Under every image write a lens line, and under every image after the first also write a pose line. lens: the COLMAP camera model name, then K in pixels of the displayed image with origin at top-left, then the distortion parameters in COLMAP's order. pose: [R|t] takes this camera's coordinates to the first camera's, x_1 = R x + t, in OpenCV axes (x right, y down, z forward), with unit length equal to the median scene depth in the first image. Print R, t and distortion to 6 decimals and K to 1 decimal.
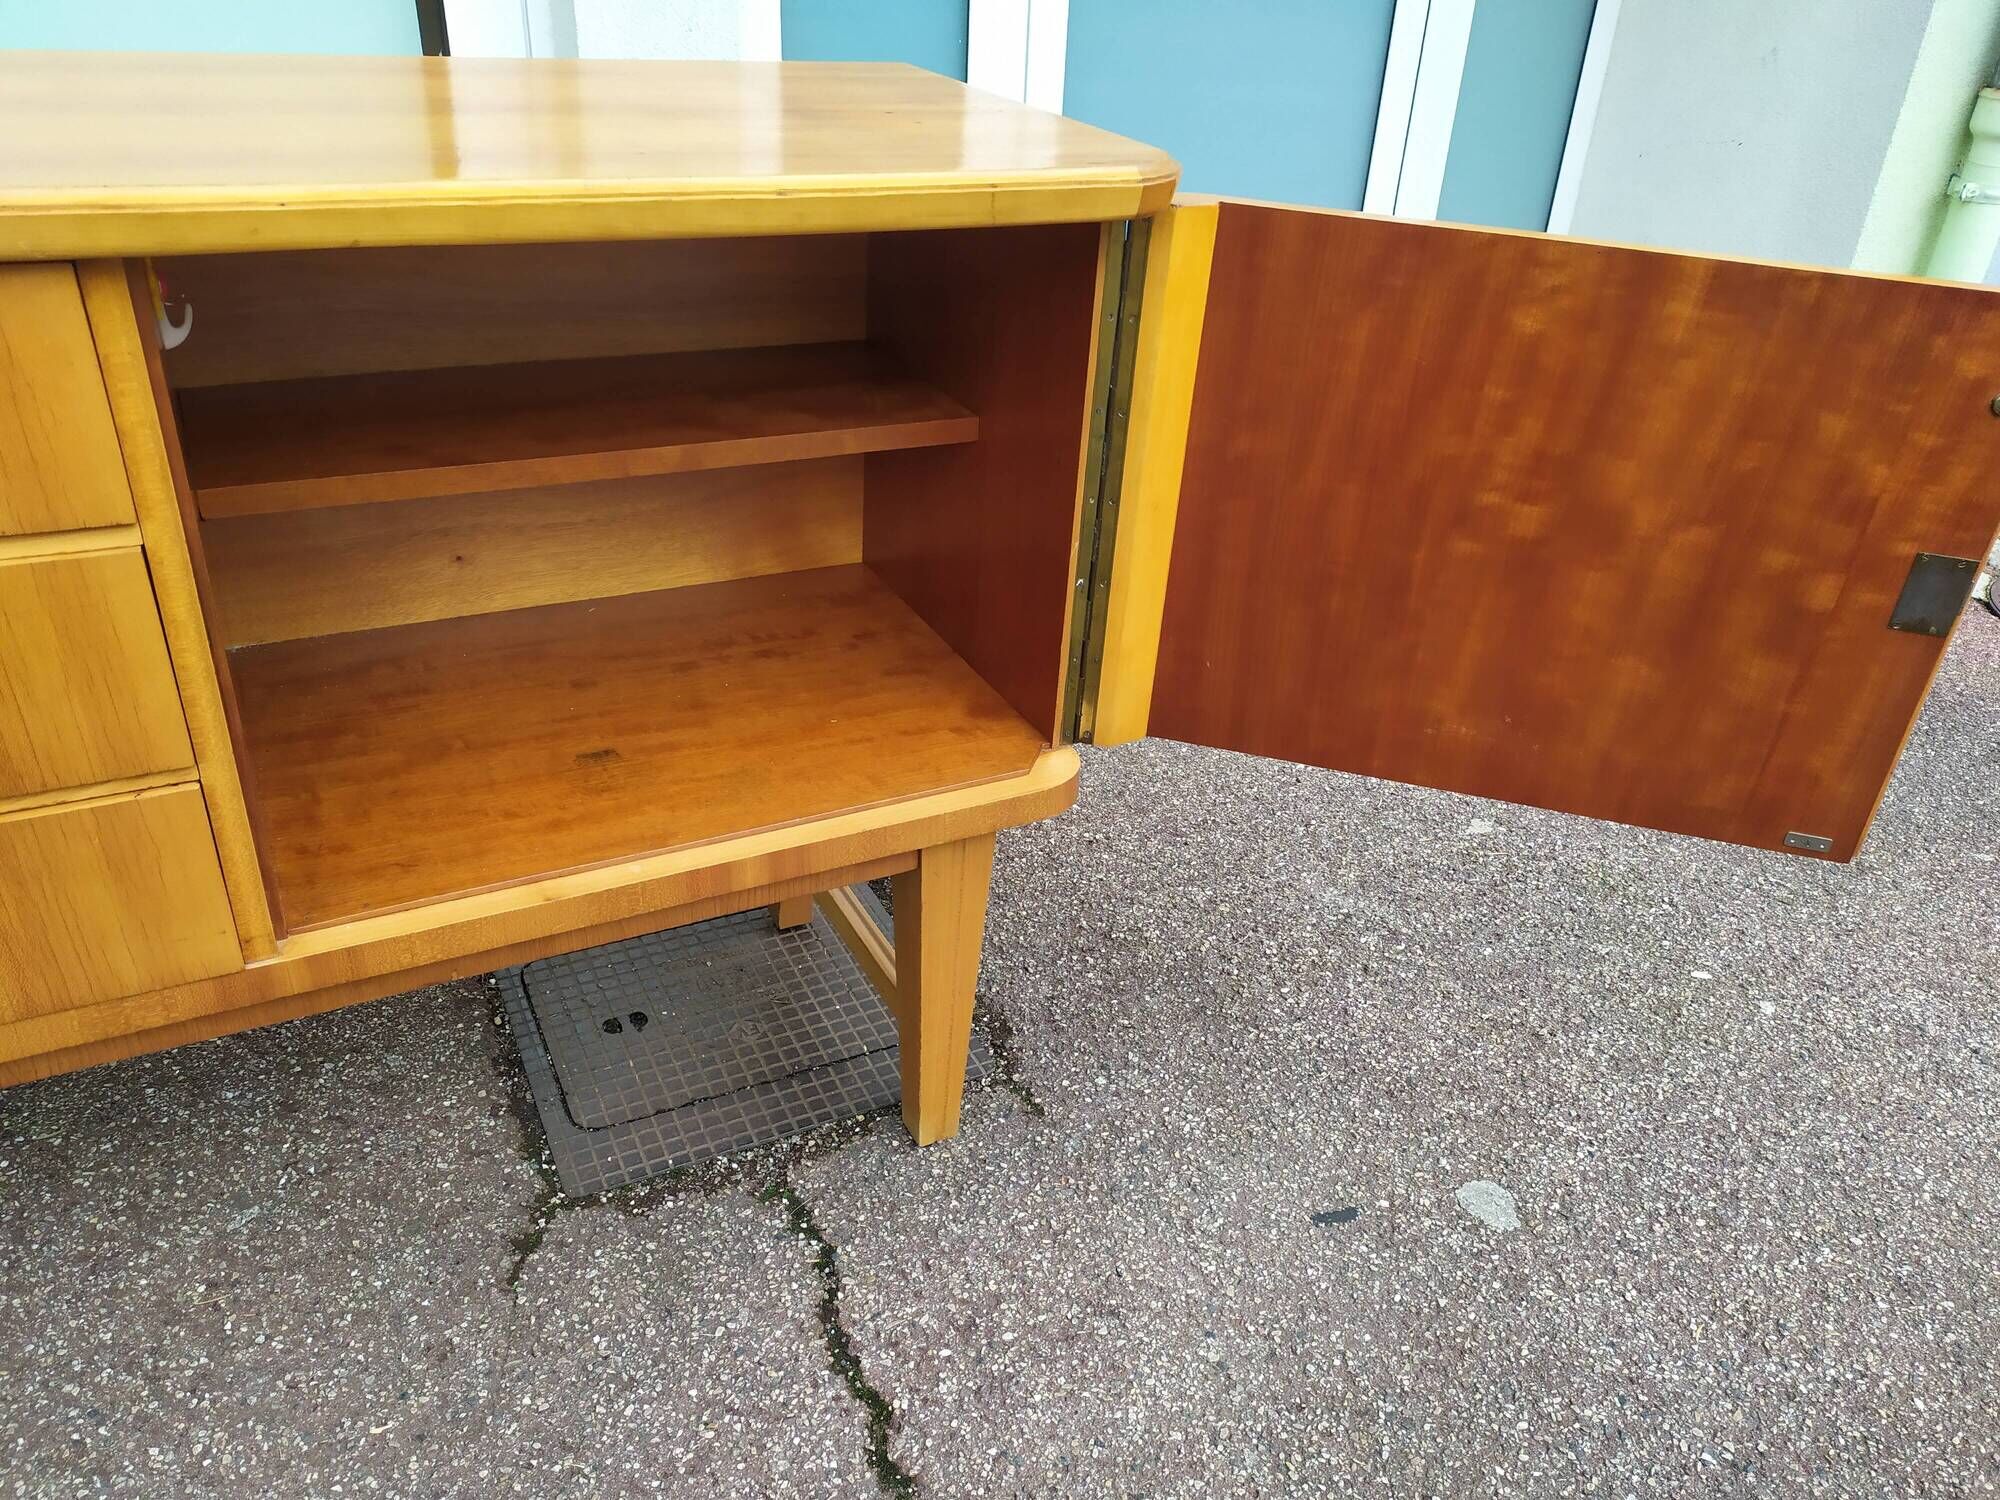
lens RADIAL K [[1522.7, 0, 1020.0], [0, 1522.7, 742.4], [0, 0, 1]] dist [0.072628, -0.085513]
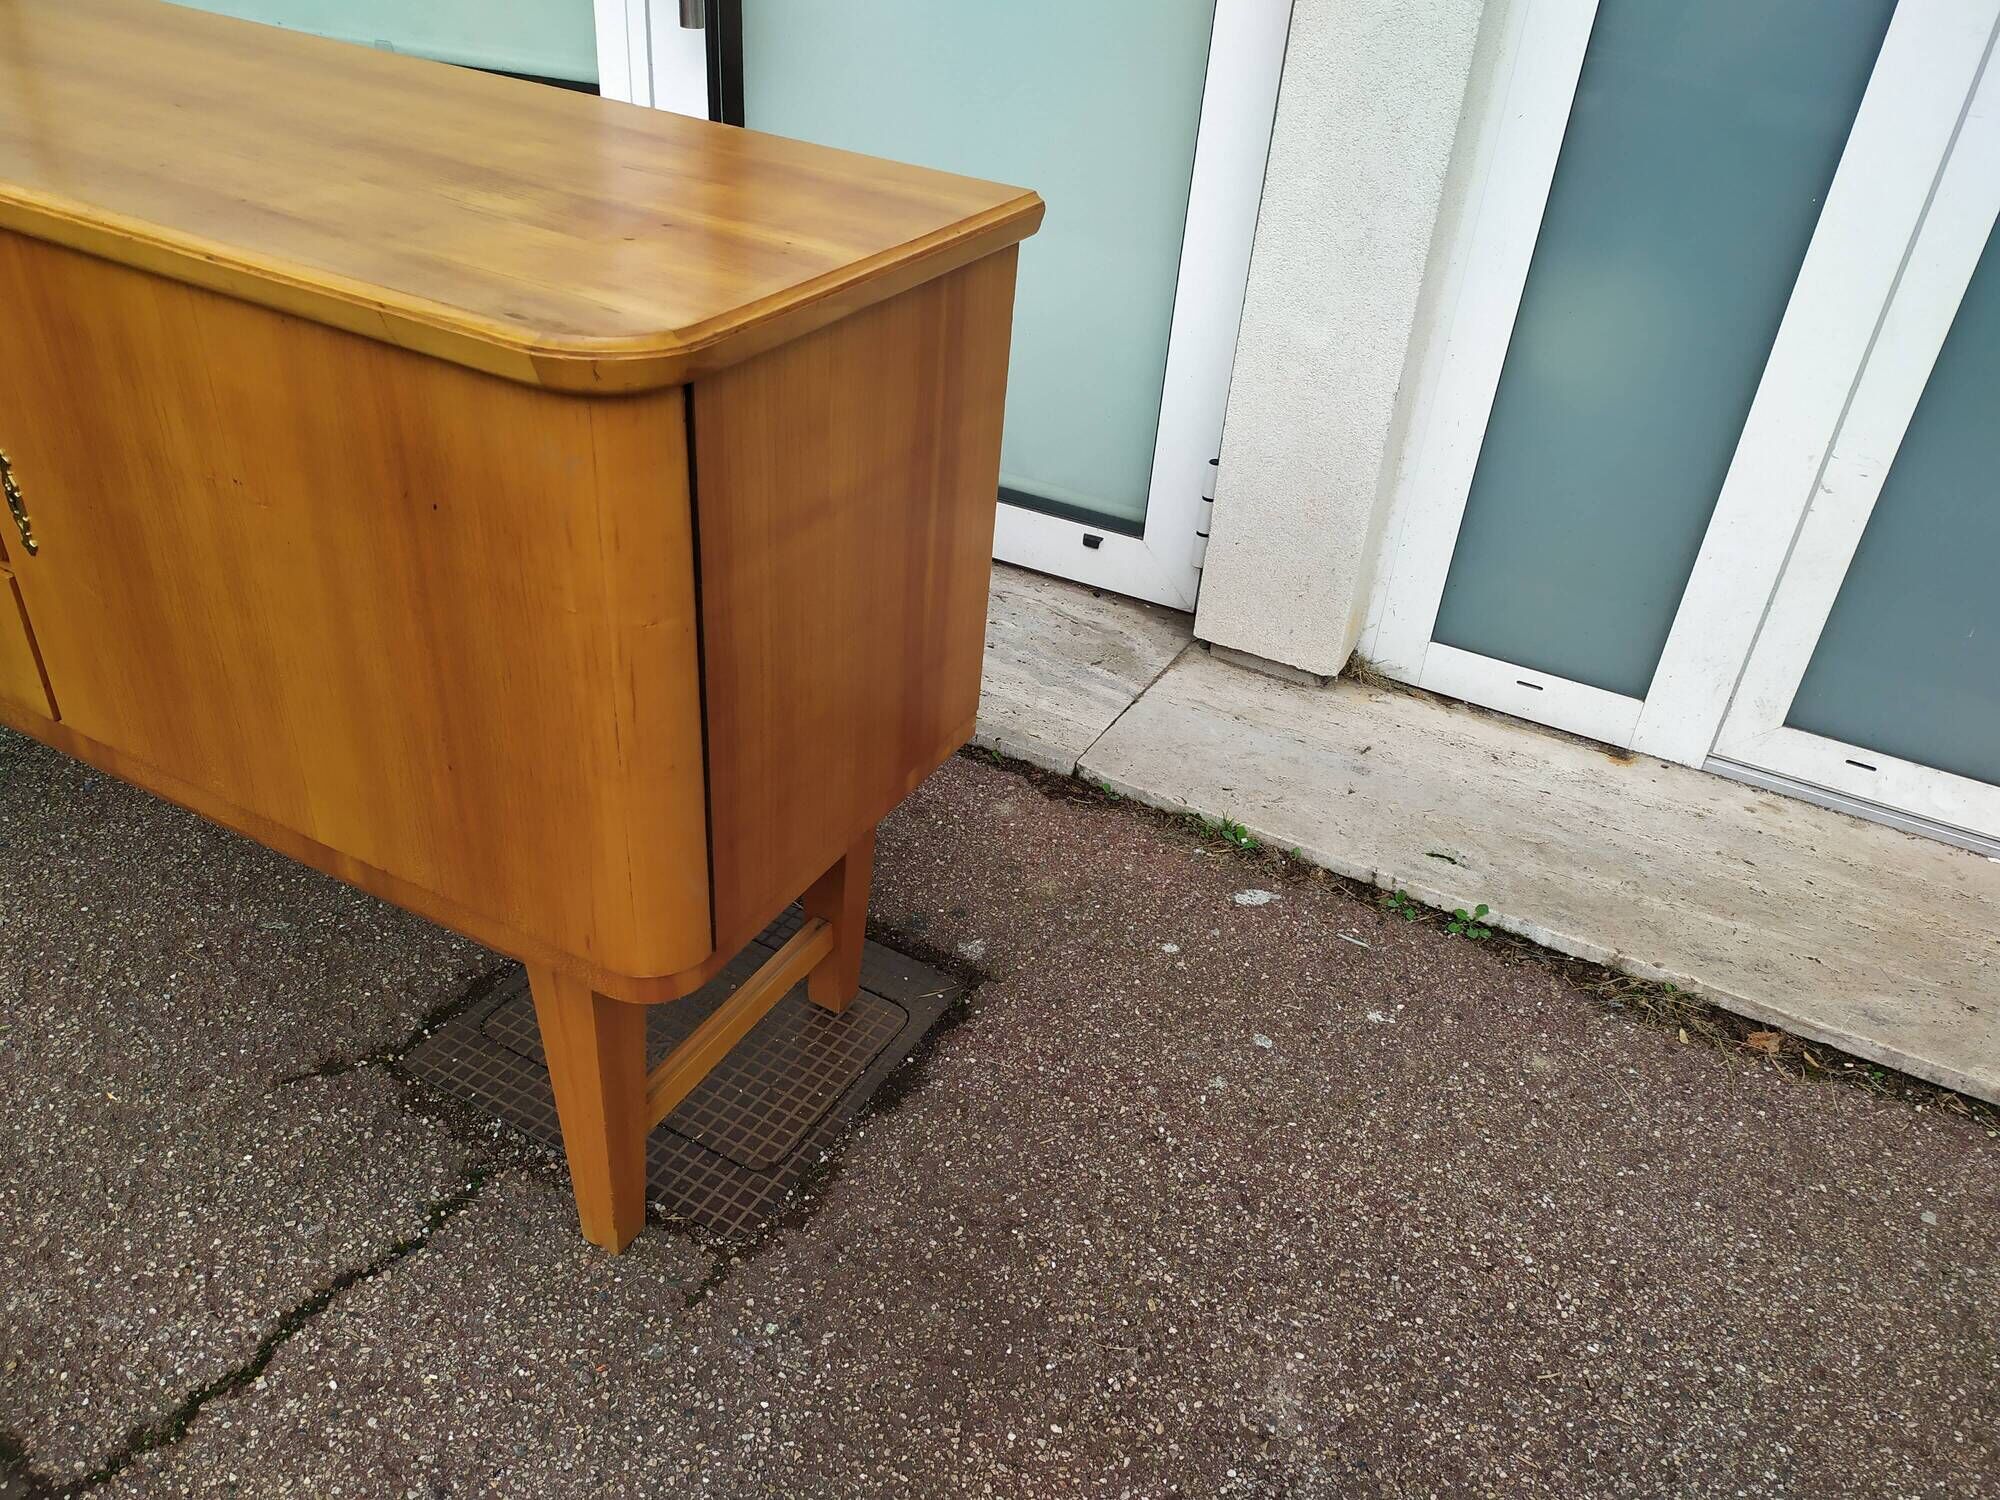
lens RADIAL K [[1504.0, 0, 1002.2], [0, 1504.0, 749.7], [0, 0, 1]] dist [0.126218, -0.179757]
pose [[0.569475, 0.428710, -0.701360, 0.684458], [-0.442348, 0.878979, 0.178112, -0.321912], [0.692839, 0.208815, 0.690196, 0.487736]]
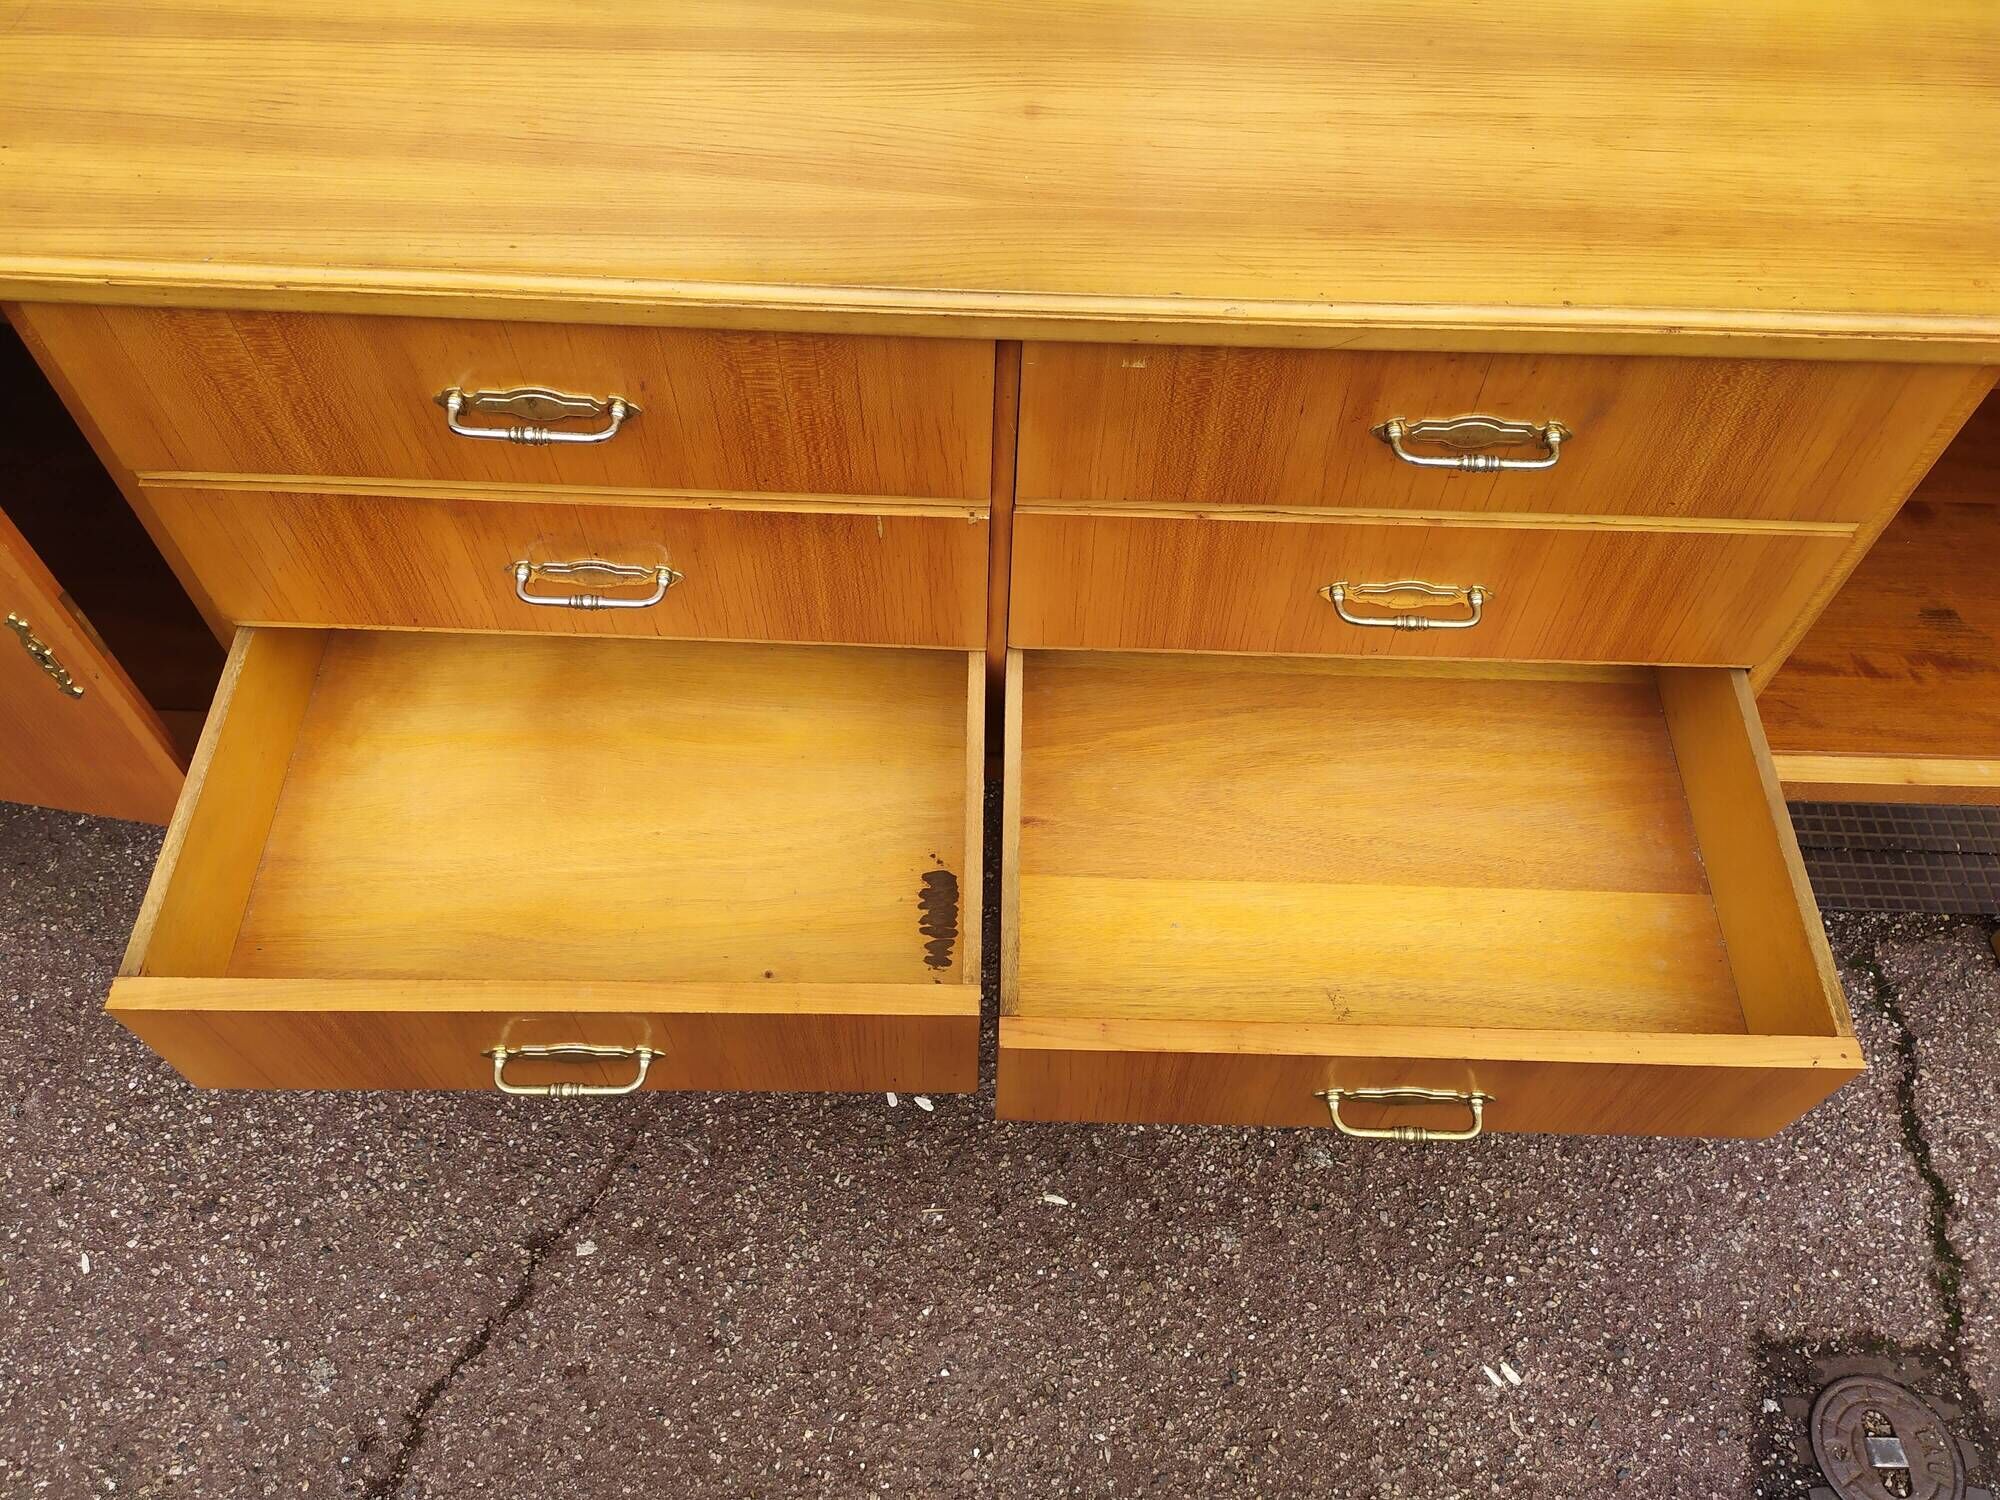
lens RADIAL K [[1494.1, 0, 1001.4], [0, 1494.1, 774.7], [0, 0, 1]] dist [0.064147, -0.076499]
pose [[0.877589, 0.371418, -0.303129, -0.457028], [-0.206532, 0.863508, 0.460107, -0.230874], [0.432646, -0.341179, 0.834514, -0.195303]]
